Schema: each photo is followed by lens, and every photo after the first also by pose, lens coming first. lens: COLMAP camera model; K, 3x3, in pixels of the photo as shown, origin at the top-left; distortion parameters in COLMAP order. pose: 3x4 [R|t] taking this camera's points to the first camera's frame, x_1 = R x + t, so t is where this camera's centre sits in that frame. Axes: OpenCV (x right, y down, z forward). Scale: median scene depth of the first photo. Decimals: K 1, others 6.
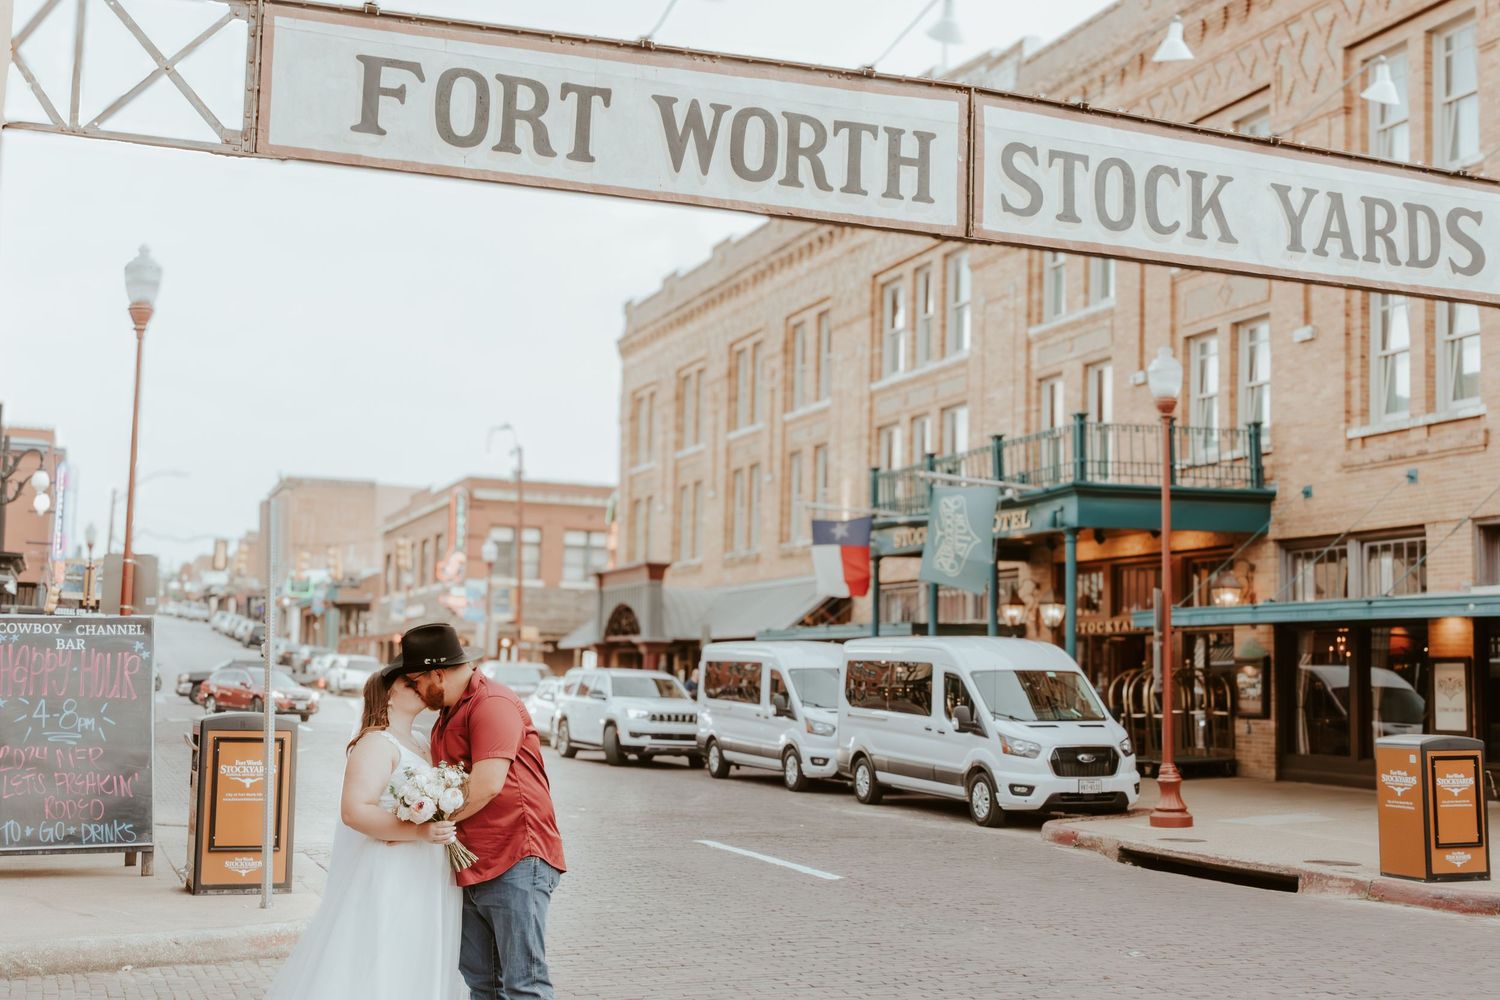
lens RADIAL K [[1809.8, 0, 682.1], [0, 1809.8, 501.8], [0, 0, 1]] dist [0.031189, -0.003475]
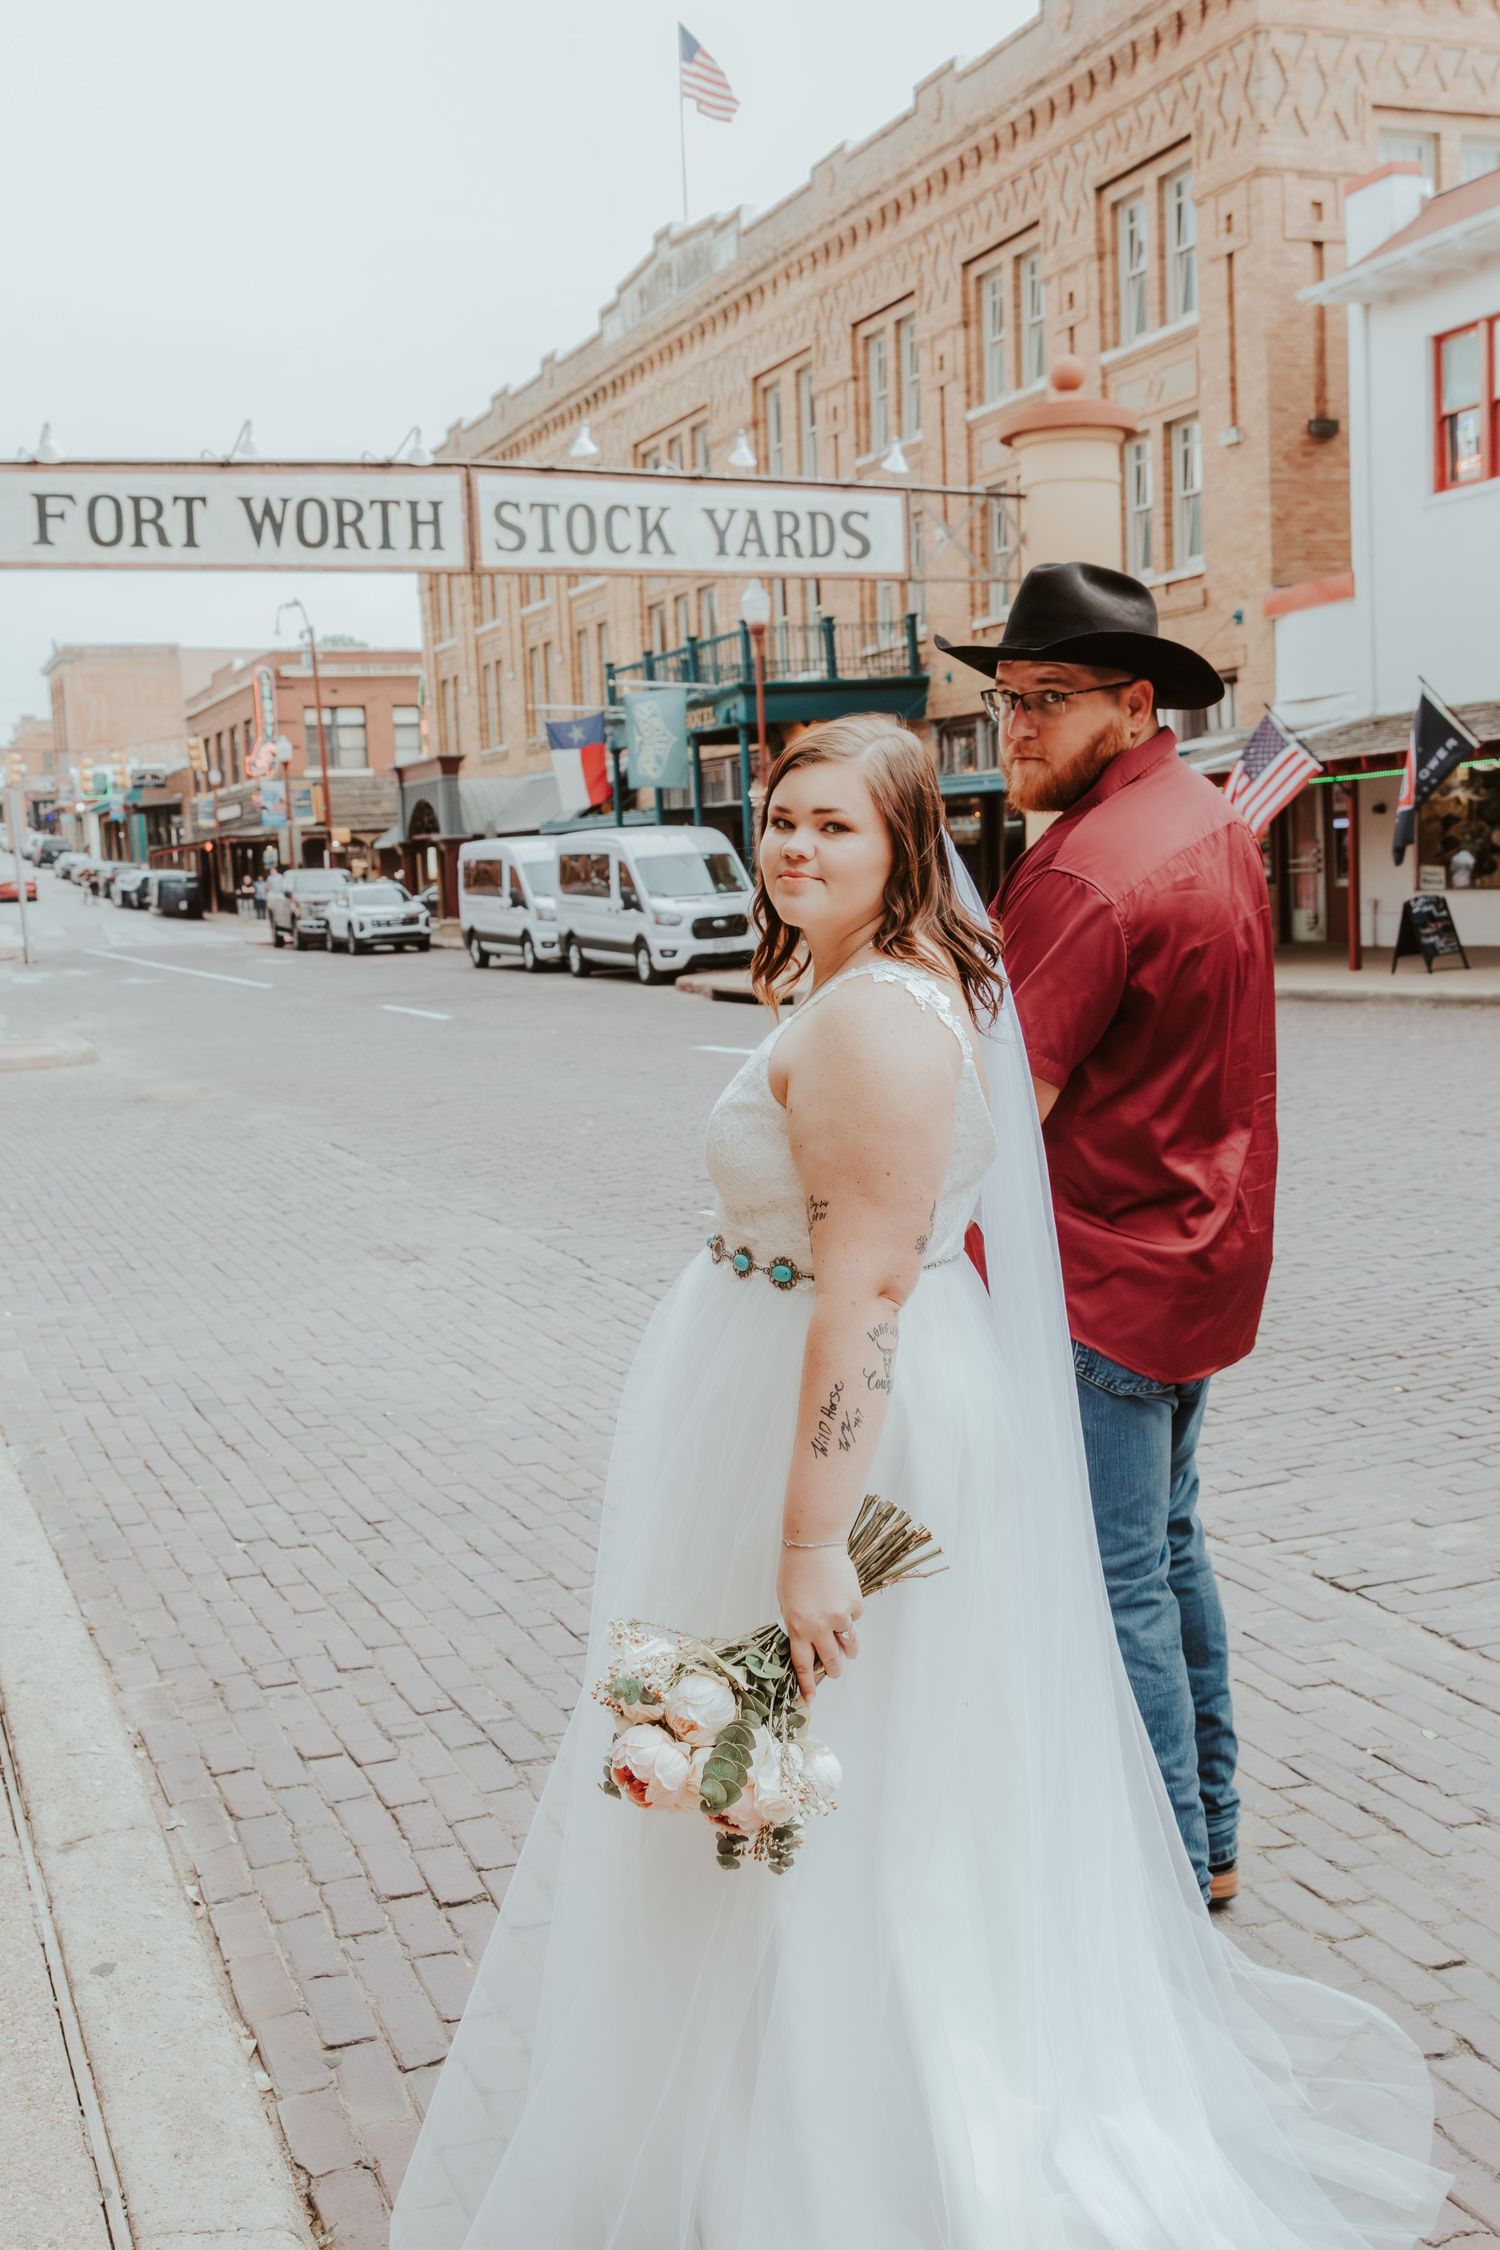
lens RADIAL K [[2473.2, 0, 764.6], [0, 2473.2, 1117.5], [0, 0, 1]] dist [0.031711, -0.006566]
pose [[0.996702, -0.072118, 0.037189, 0.181932], [0.063231, 0.977542, 0.201030, -0.065433], [-0.050852, -0.198016, 0.978879, -0.667753]]
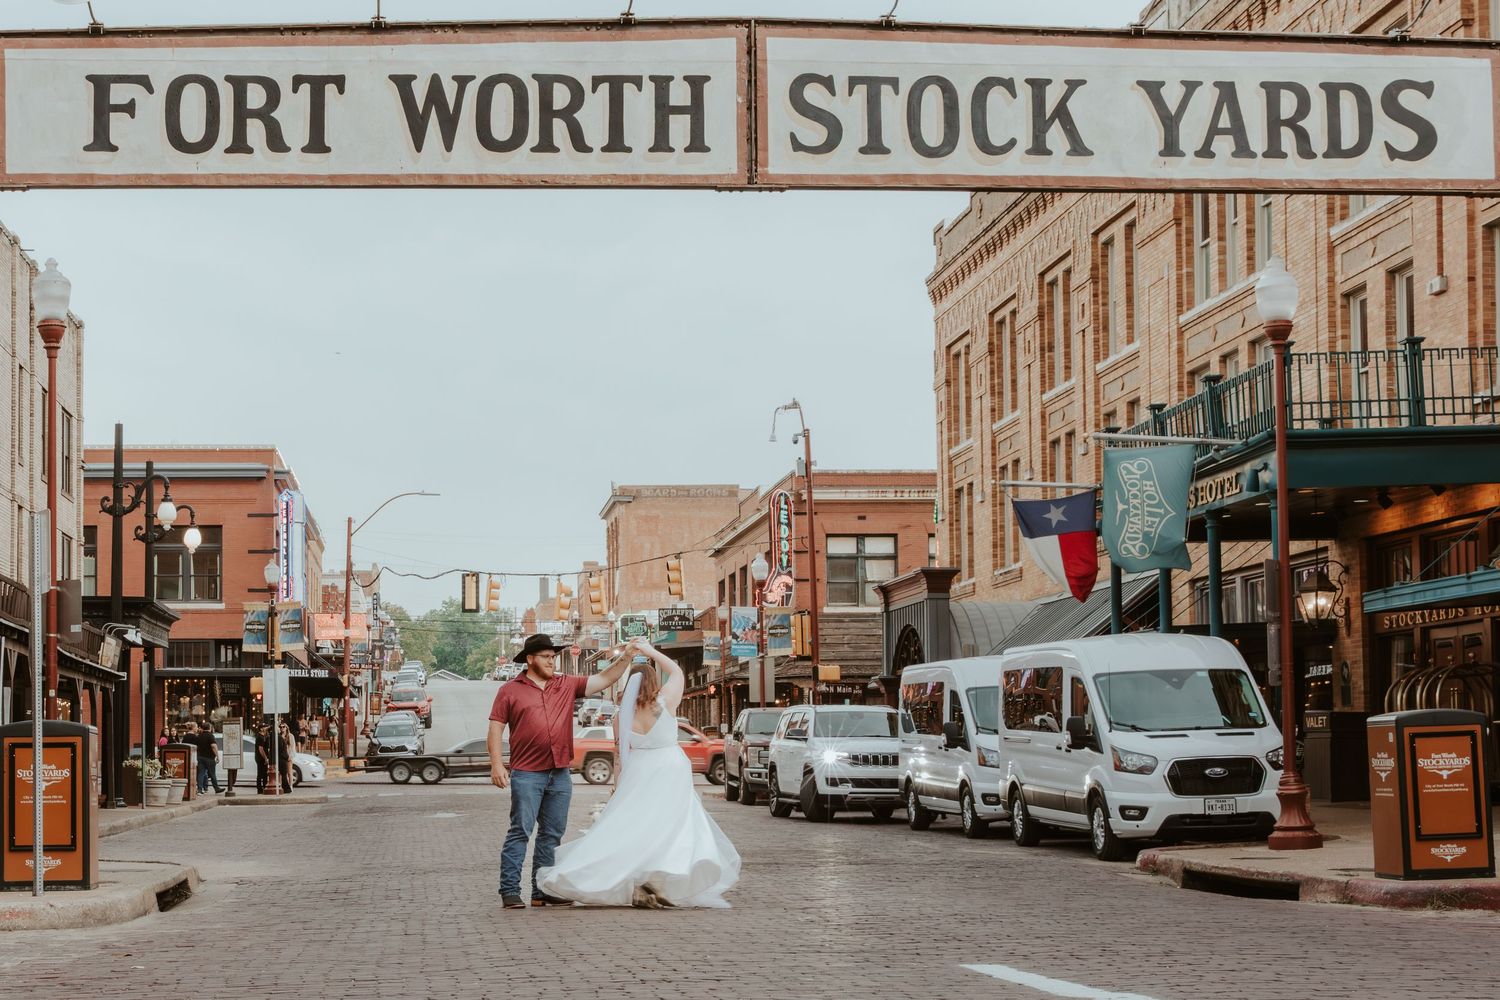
lens RADIAL K [[2546.3, 0, 493.0], [0, 2546.3, 639.4], [0, 0, 1]] dist [0.023092, -0.031822]
pose [[0.952962, -0.047219, -0.299390, 0.260766], [0.062055, 0.997261, 0.040236, 0.015767], [0.296670, -0.056922, 0.953282, -0.184646]]
